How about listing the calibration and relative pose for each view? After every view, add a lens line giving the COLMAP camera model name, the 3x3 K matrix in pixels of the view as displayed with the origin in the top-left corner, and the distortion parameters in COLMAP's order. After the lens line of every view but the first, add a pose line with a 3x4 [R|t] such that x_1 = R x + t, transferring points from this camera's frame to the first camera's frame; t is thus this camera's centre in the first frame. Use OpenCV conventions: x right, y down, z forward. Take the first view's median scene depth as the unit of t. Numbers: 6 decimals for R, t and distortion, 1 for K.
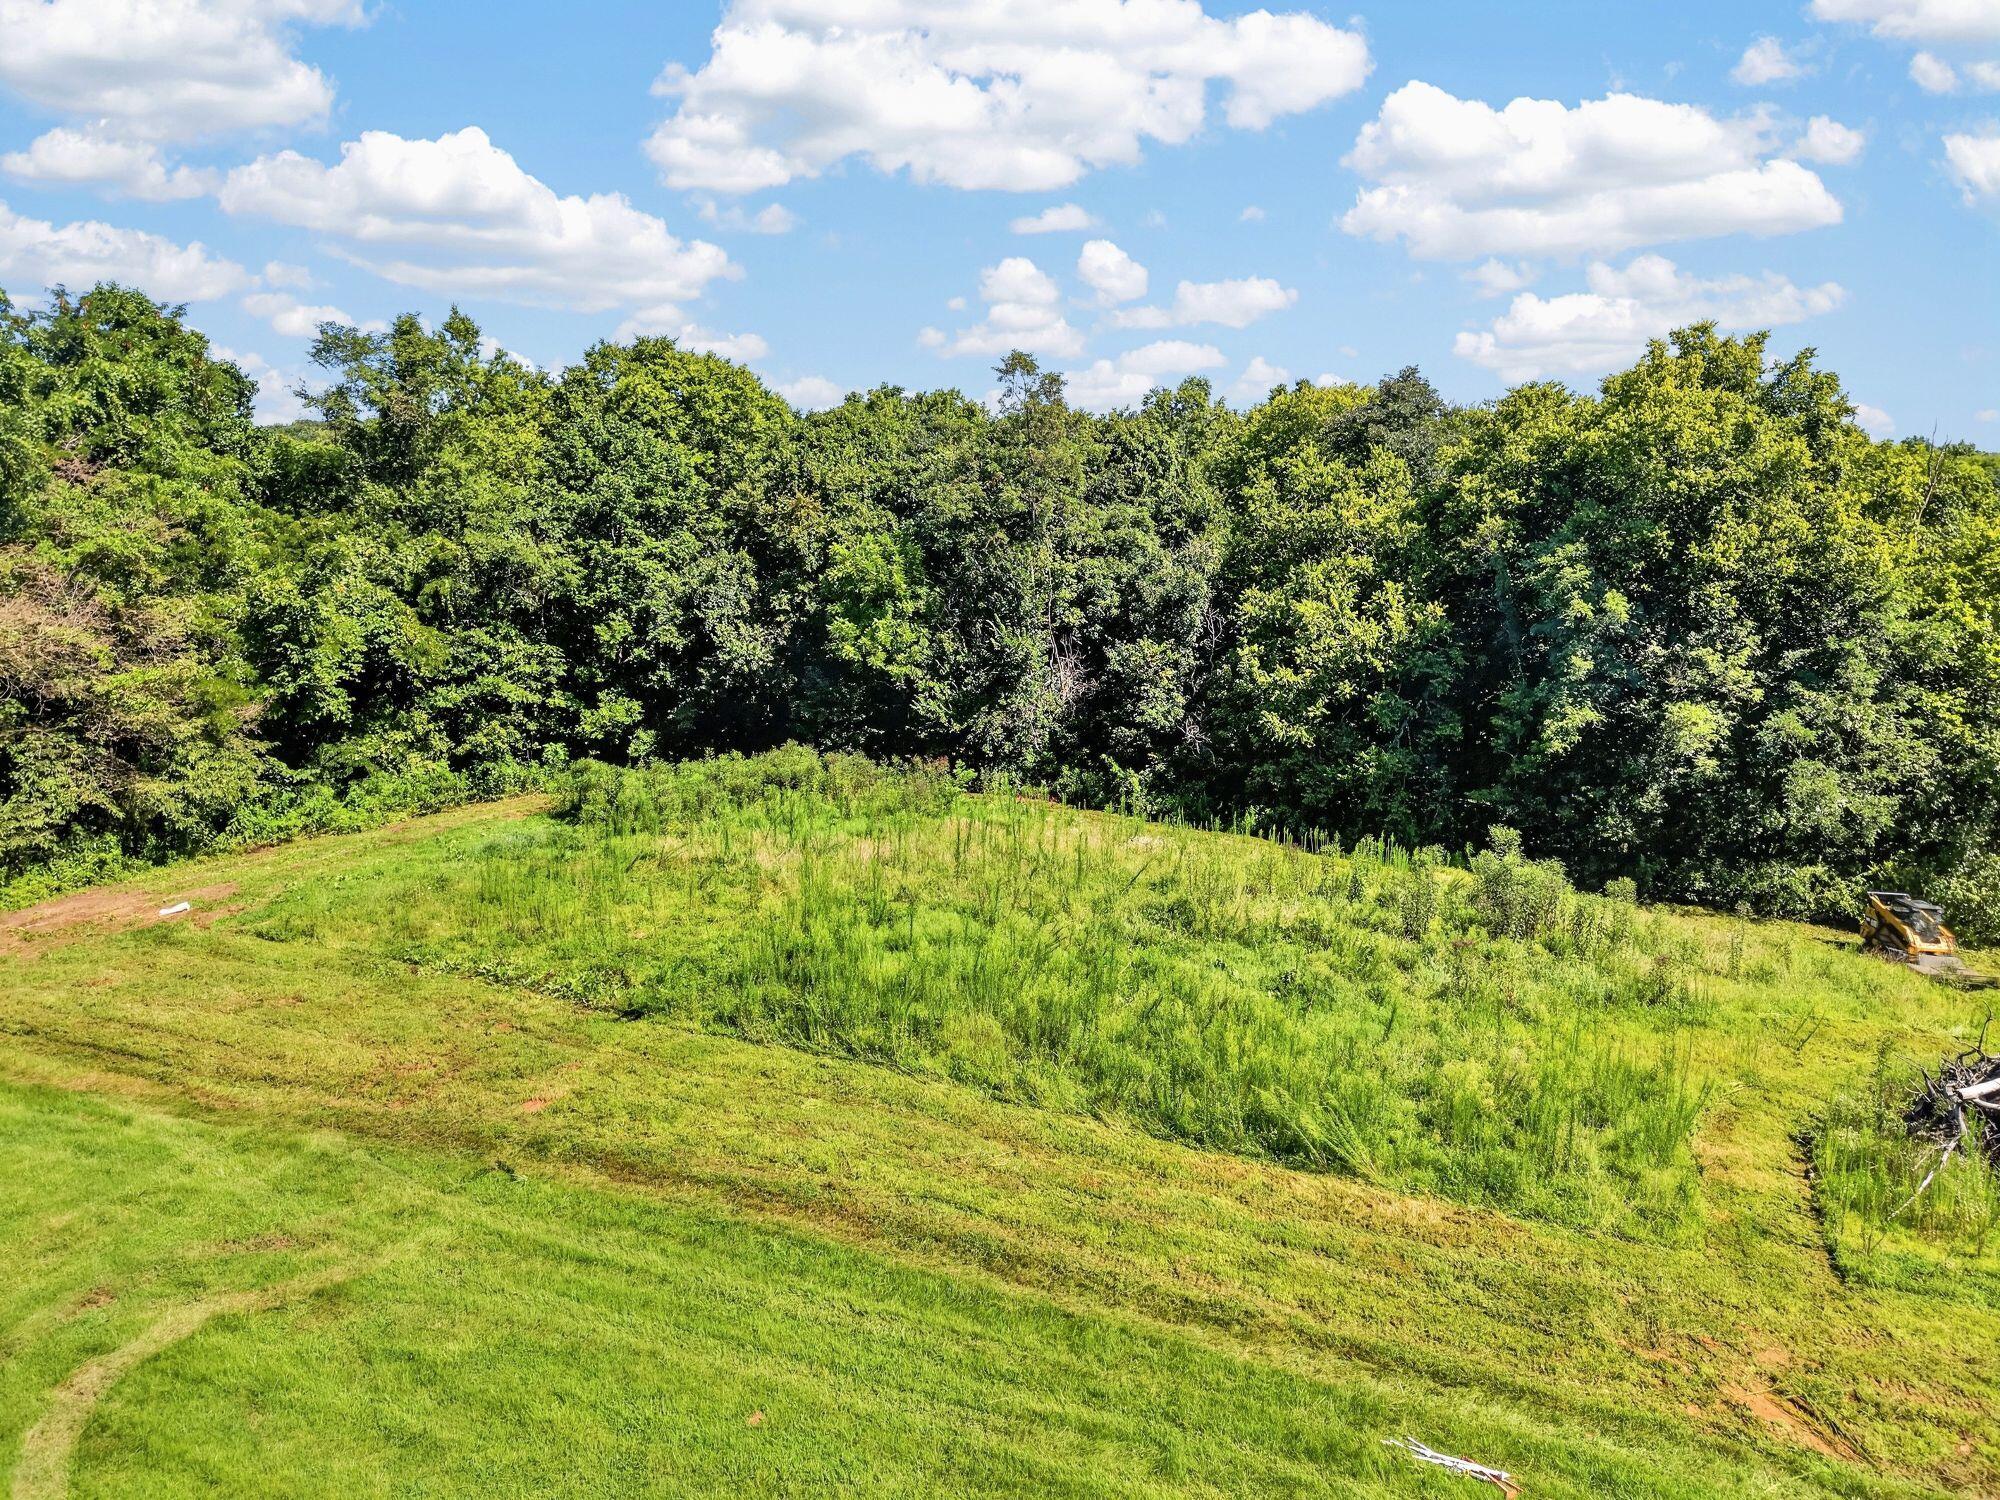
lens RADIAL K [[1413.9, 0, 1000.0], [0, 1413.9, 750.0], [0, 0, 1]] dist [0.054706, -0.063465]
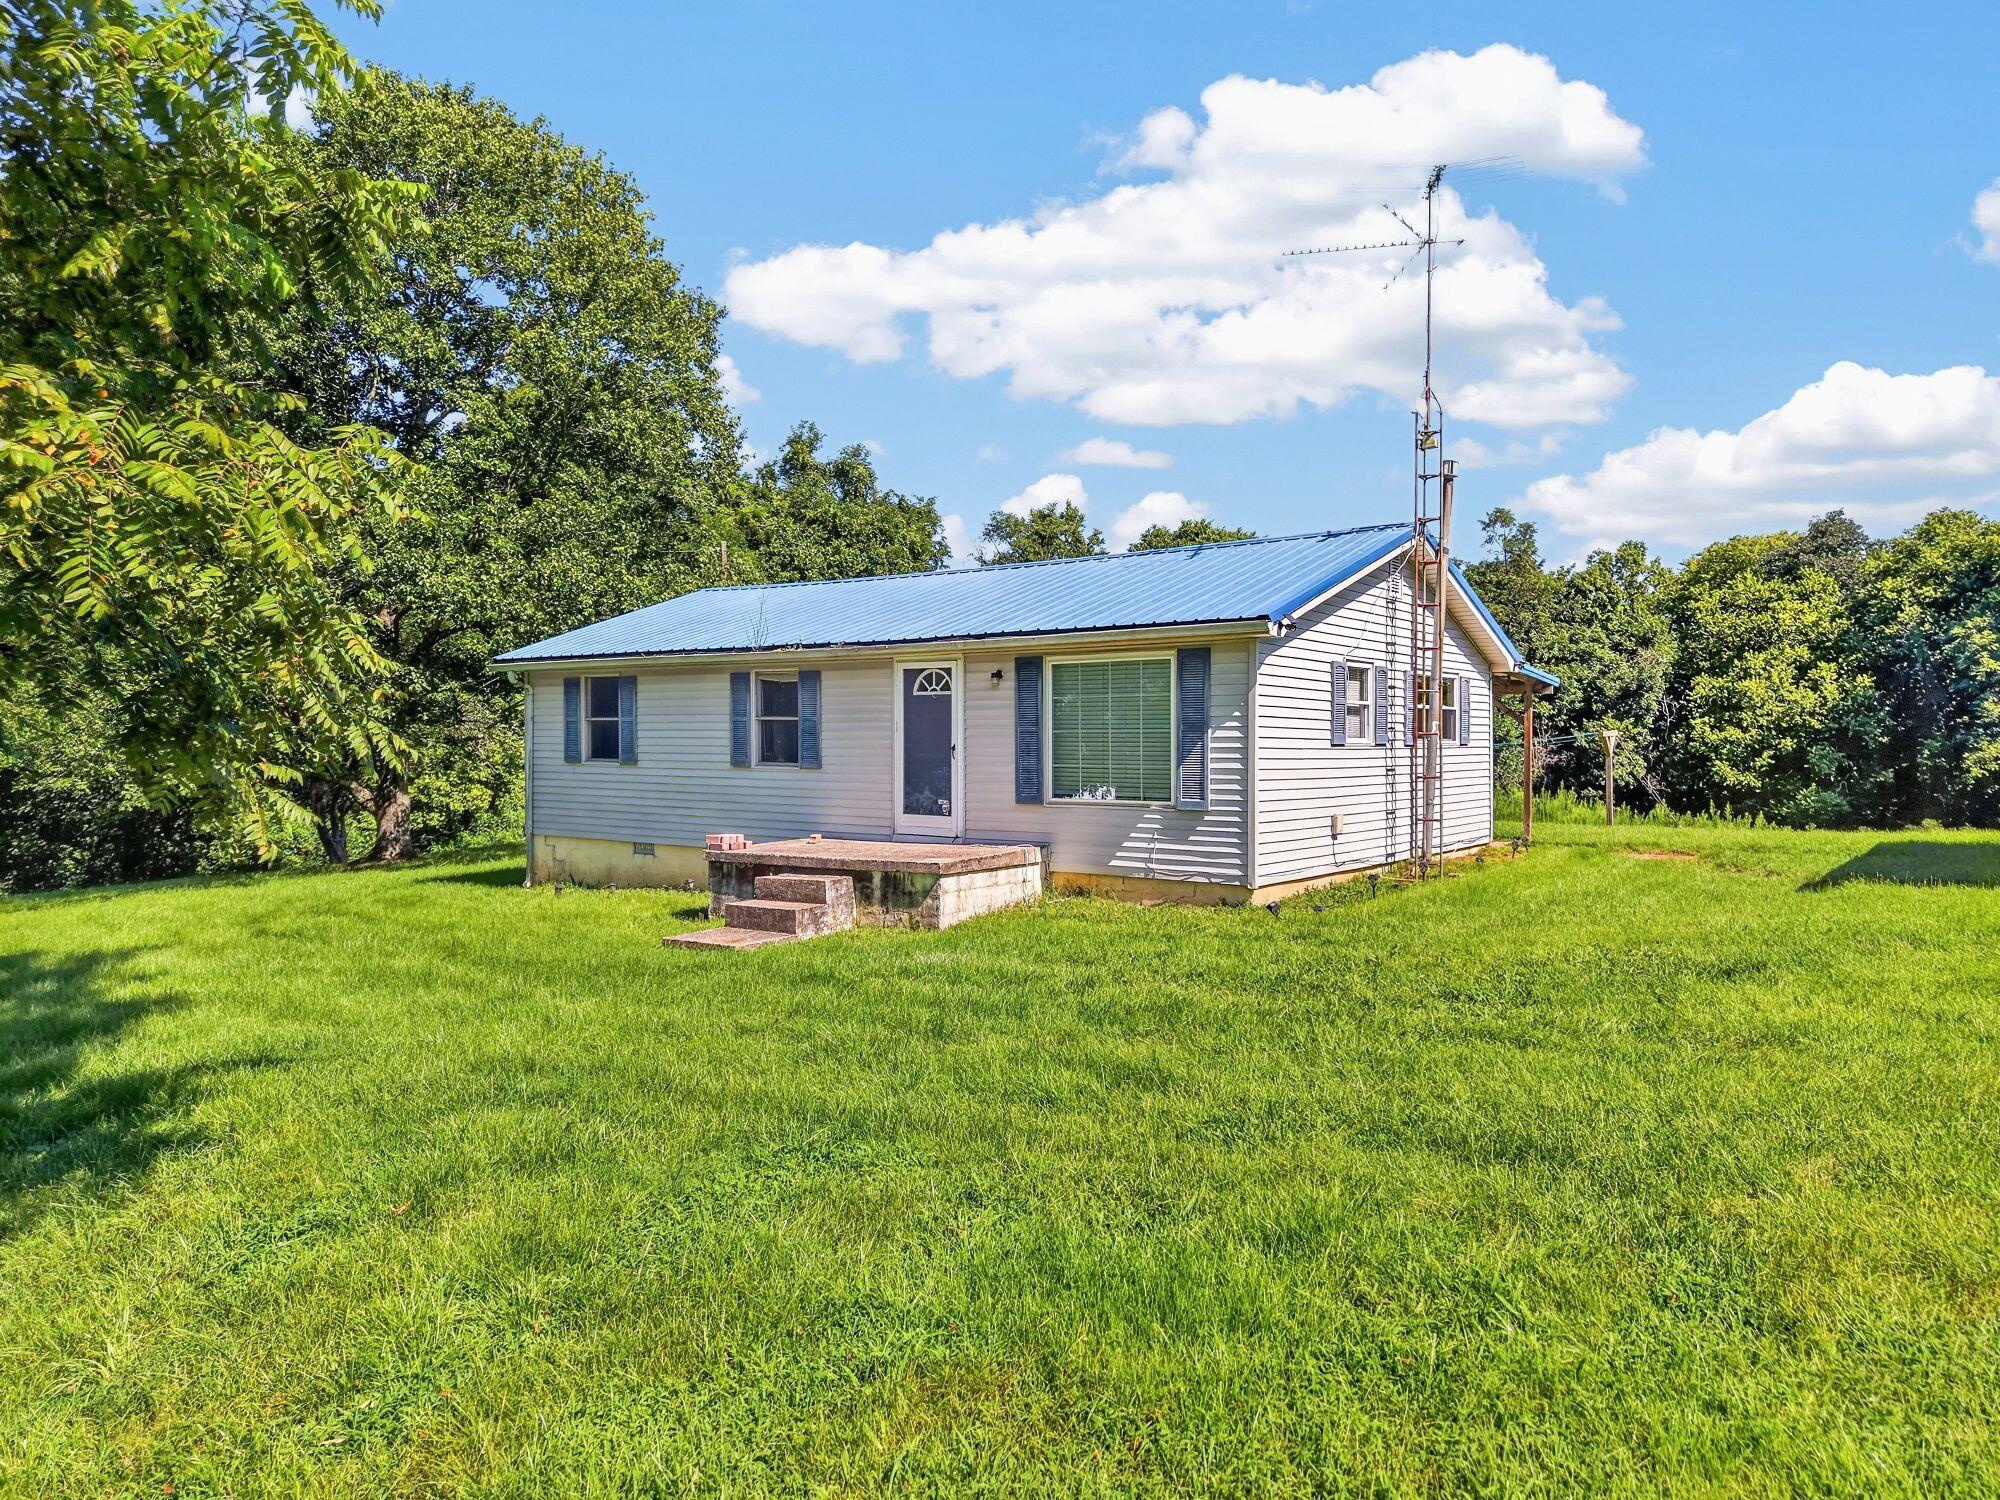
lens RADIAL K [[1364.0, 0, 1001.7], [0, 1364.0, 736.0], [0, 0, 1]] dist [0.045590, -0.045933]
pose [[0.962173, 0.005941, -0.272374, -0.082220], [-0.049661, 0.986837, -0.153907, 0.147487], [0.267874, 0.161611, 0.949803, -0.303821]]
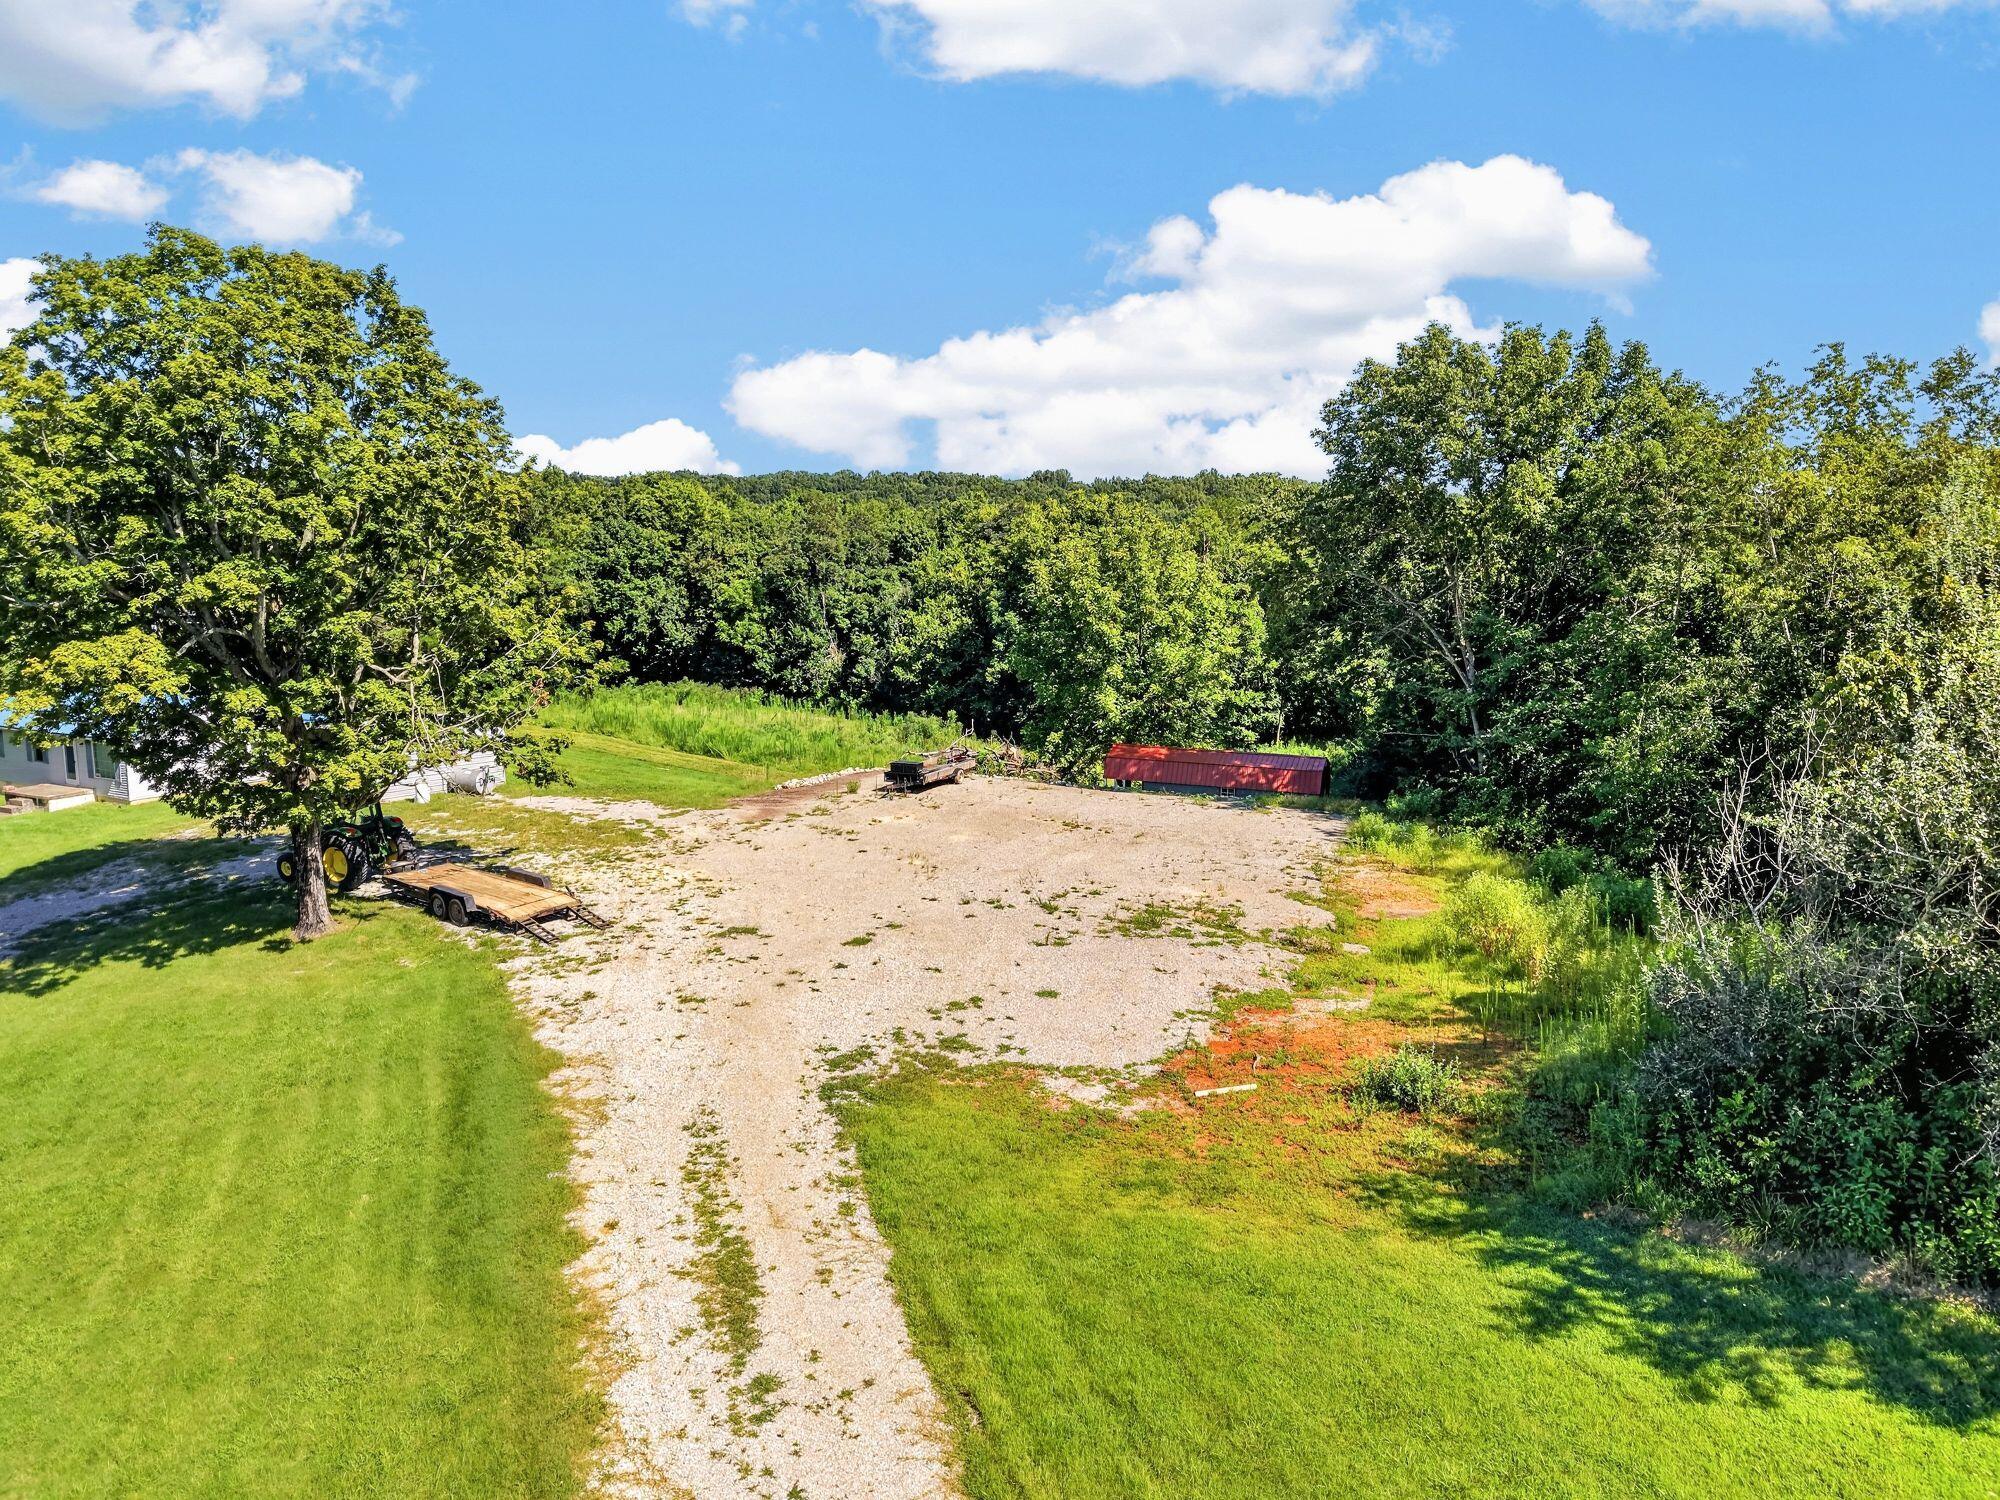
lens RADIAL K [[1295.8, 0, 1000.0], [0, 1295.8, 750.0], [0, 0, 1]] dist [-0.003445, -0.000669]
pose [[0.996277, 0.030654, -0.080578, 0.431887], [-0.032045, 0.999358, -0.016037, 0.106517], [0.080035, 0.018560, 0.996619, -0.793599]]
